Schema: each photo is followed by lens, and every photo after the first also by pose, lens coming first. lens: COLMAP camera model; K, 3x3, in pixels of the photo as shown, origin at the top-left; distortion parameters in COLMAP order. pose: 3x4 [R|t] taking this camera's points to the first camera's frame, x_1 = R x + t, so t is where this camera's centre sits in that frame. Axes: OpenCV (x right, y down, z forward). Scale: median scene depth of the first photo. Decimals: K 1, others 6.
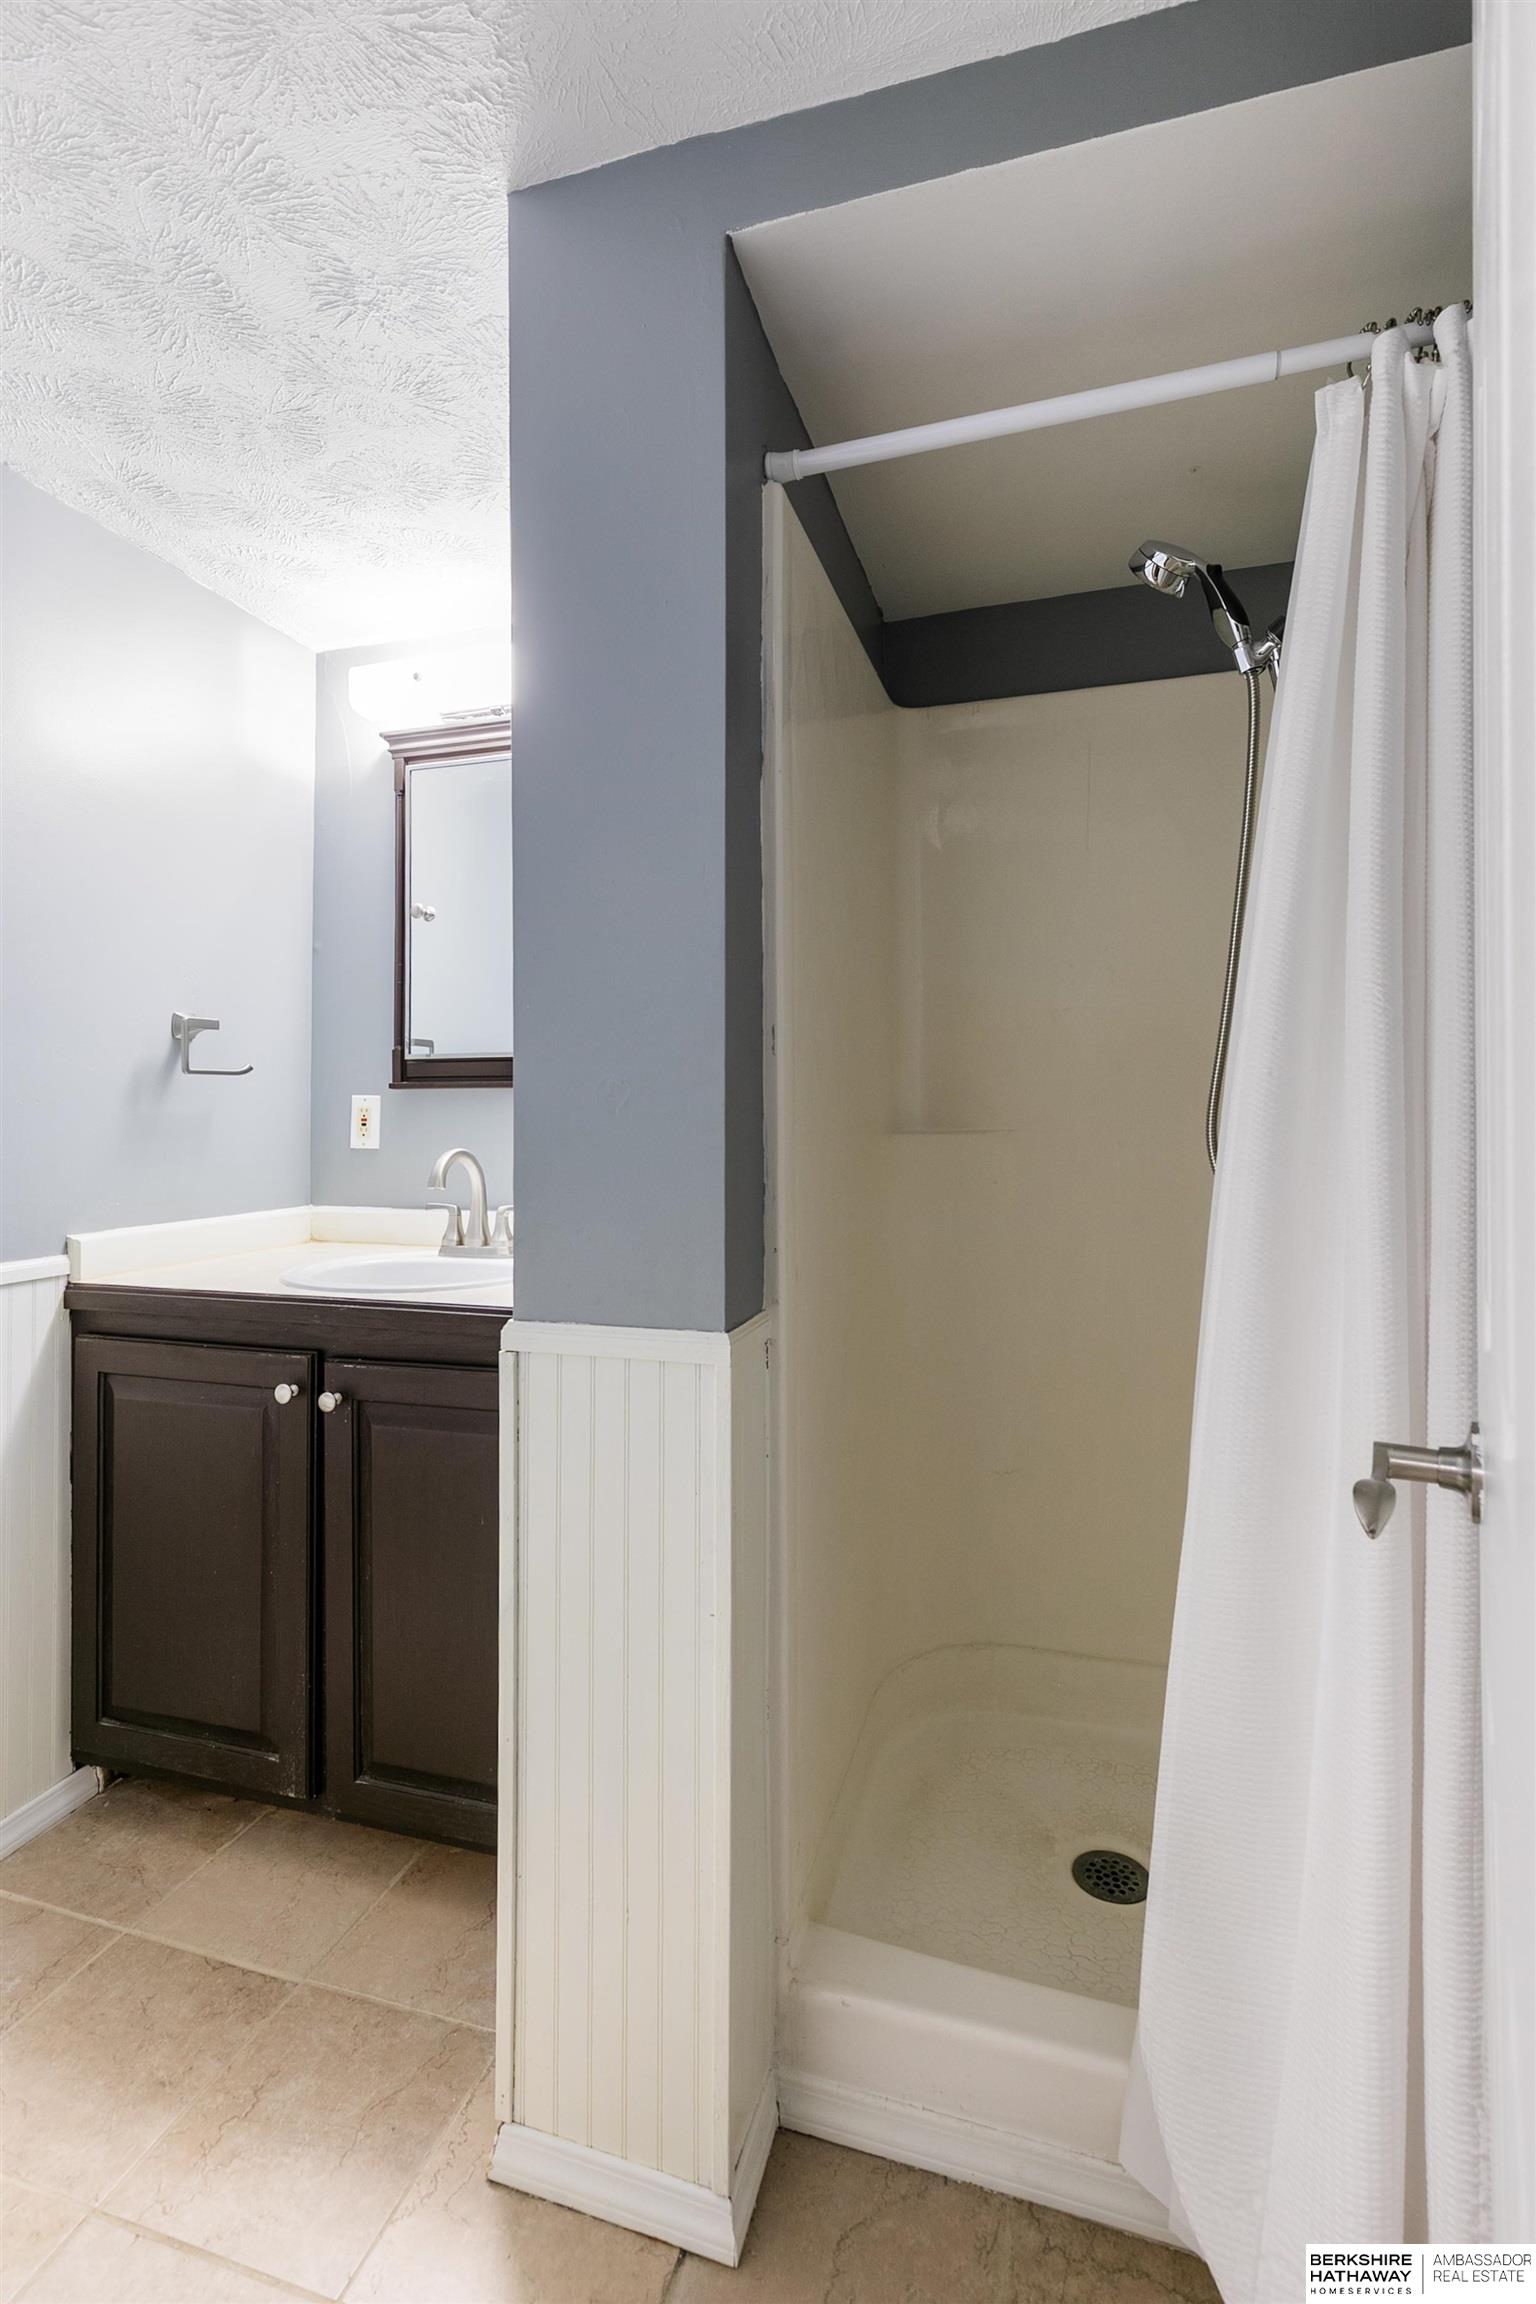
lens RADIAL K [[1054.0, 0, 763.1], [0, 1054.0, 1104.8], [0, 0, 1]] dist [0.004591, -0.001546]
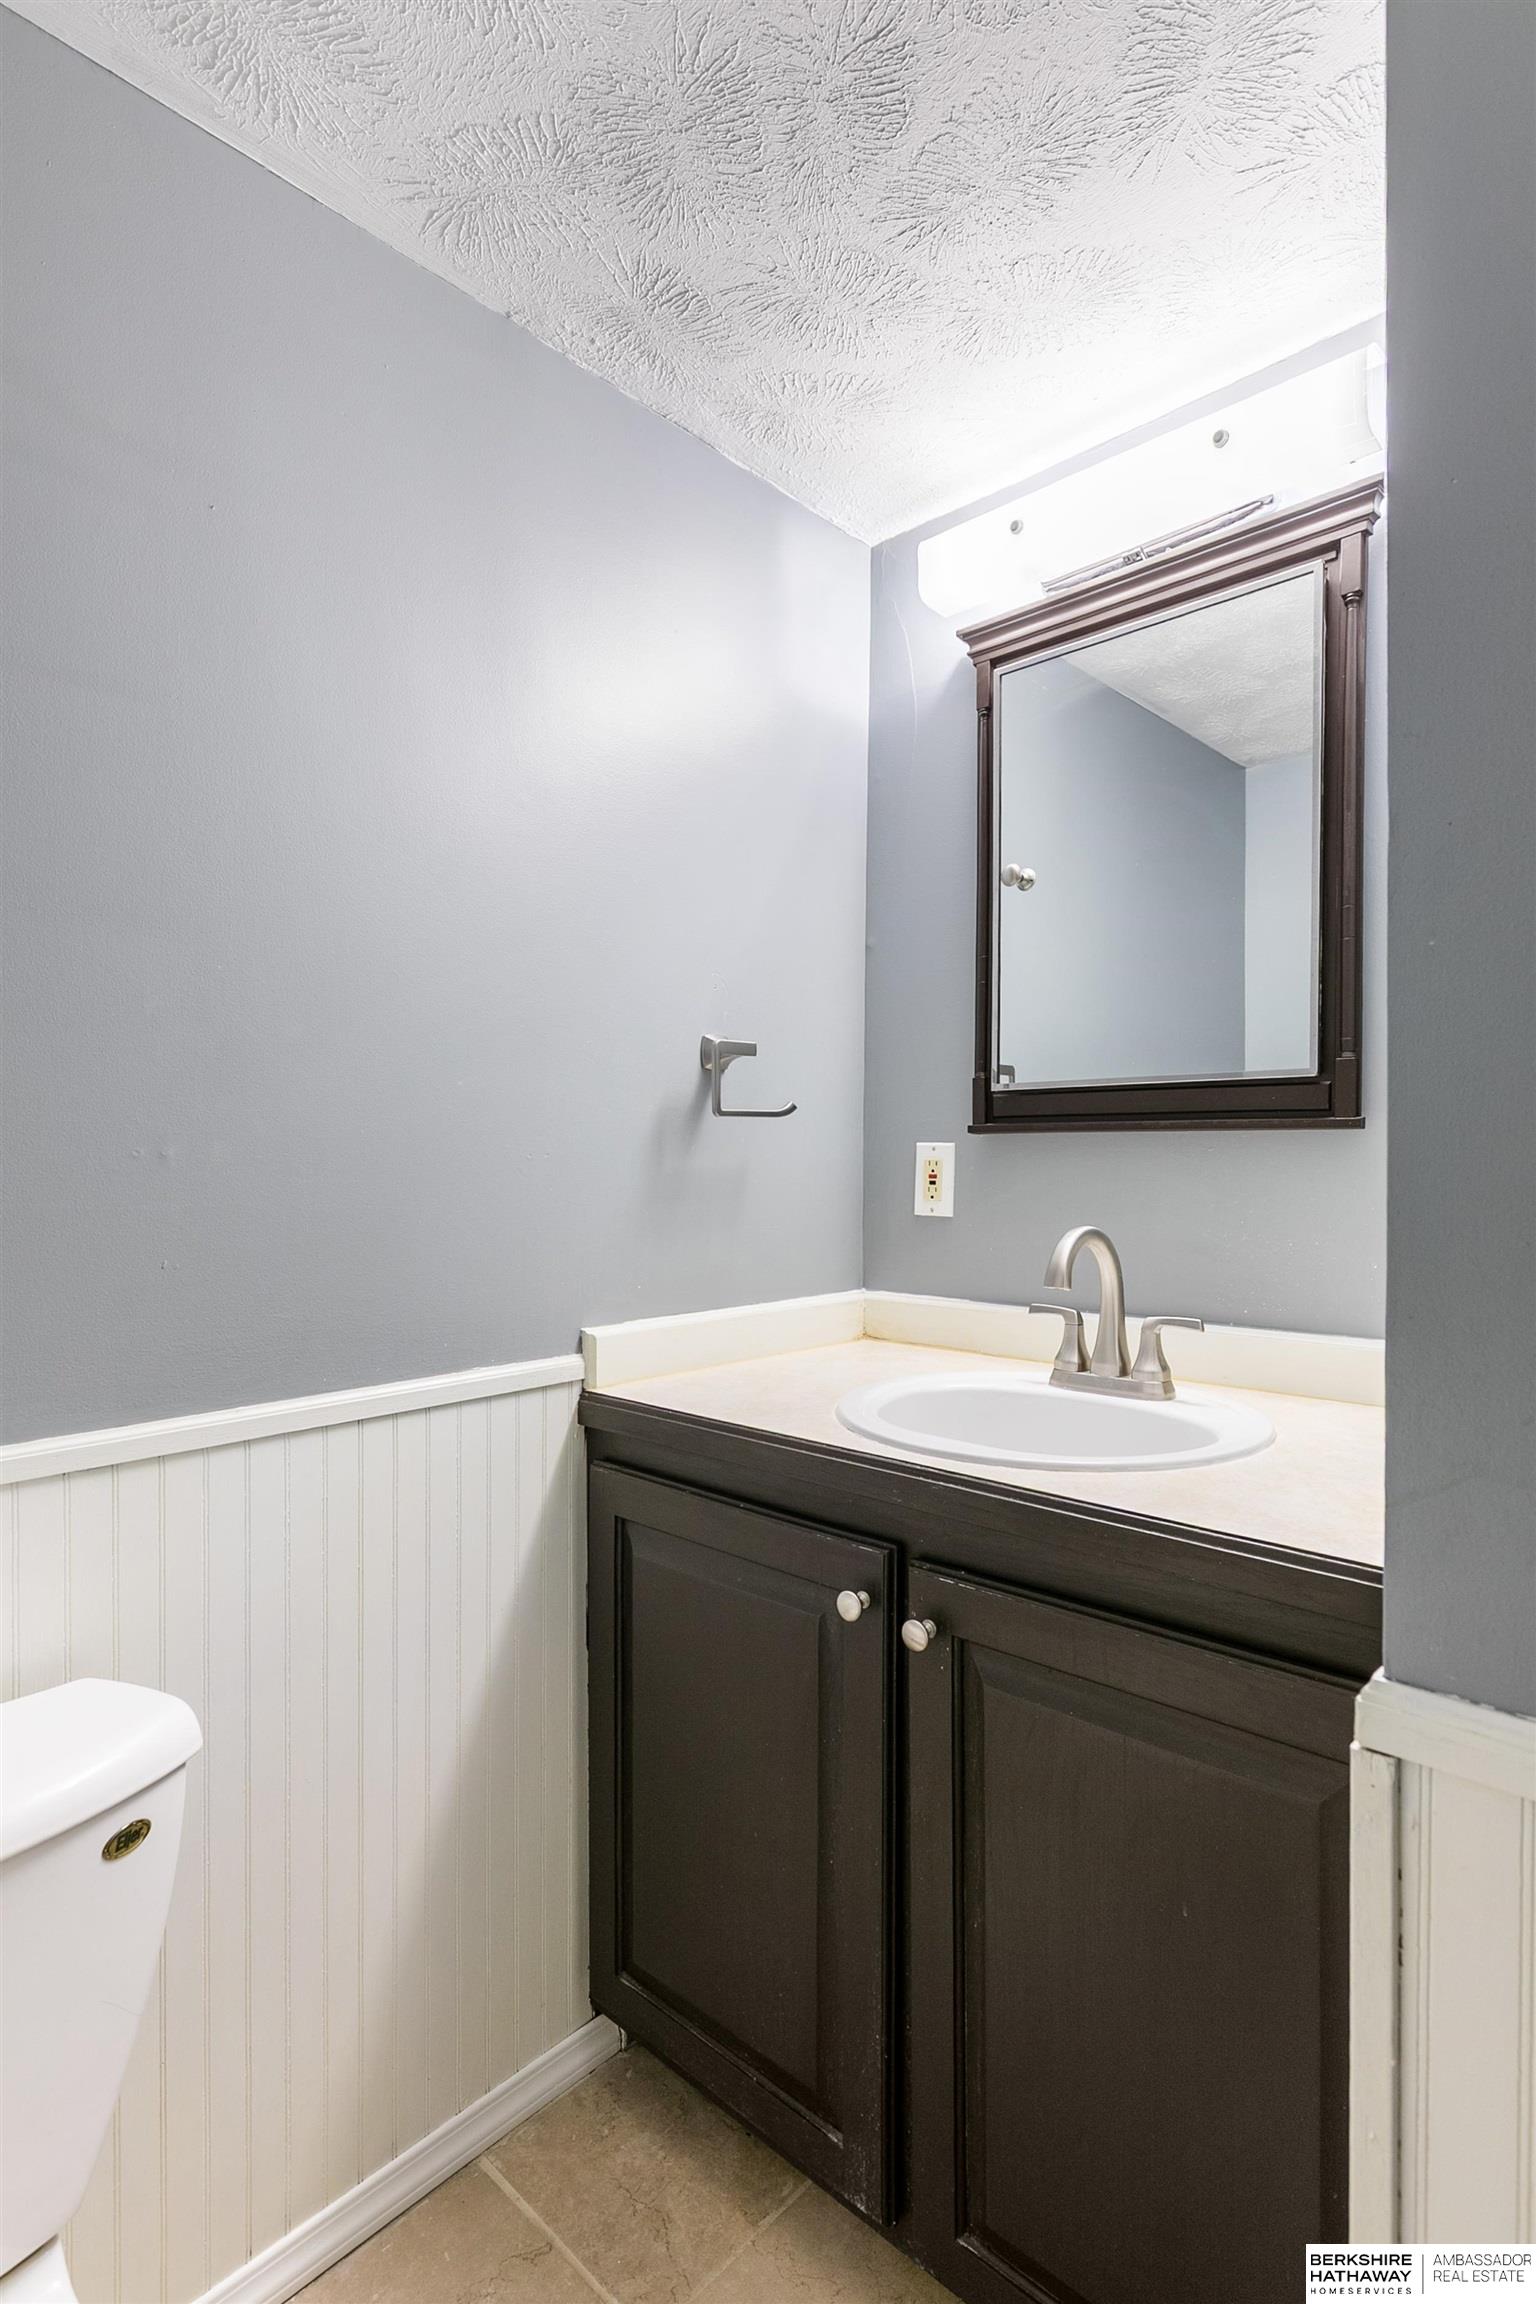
lens RADIAL K [[1130.4, 0, 777.3], [0, 1130.4, 1149.5], [0, 0, 1]] dist [-0.017528, 0.001998]
pose [[0.901156, 0.000032, -0.433495, -0.176801], [0.001544, 0.999993, 0.003283, -0.008926], [0.433493, -0.003628, 0.901150, 0.325289]]
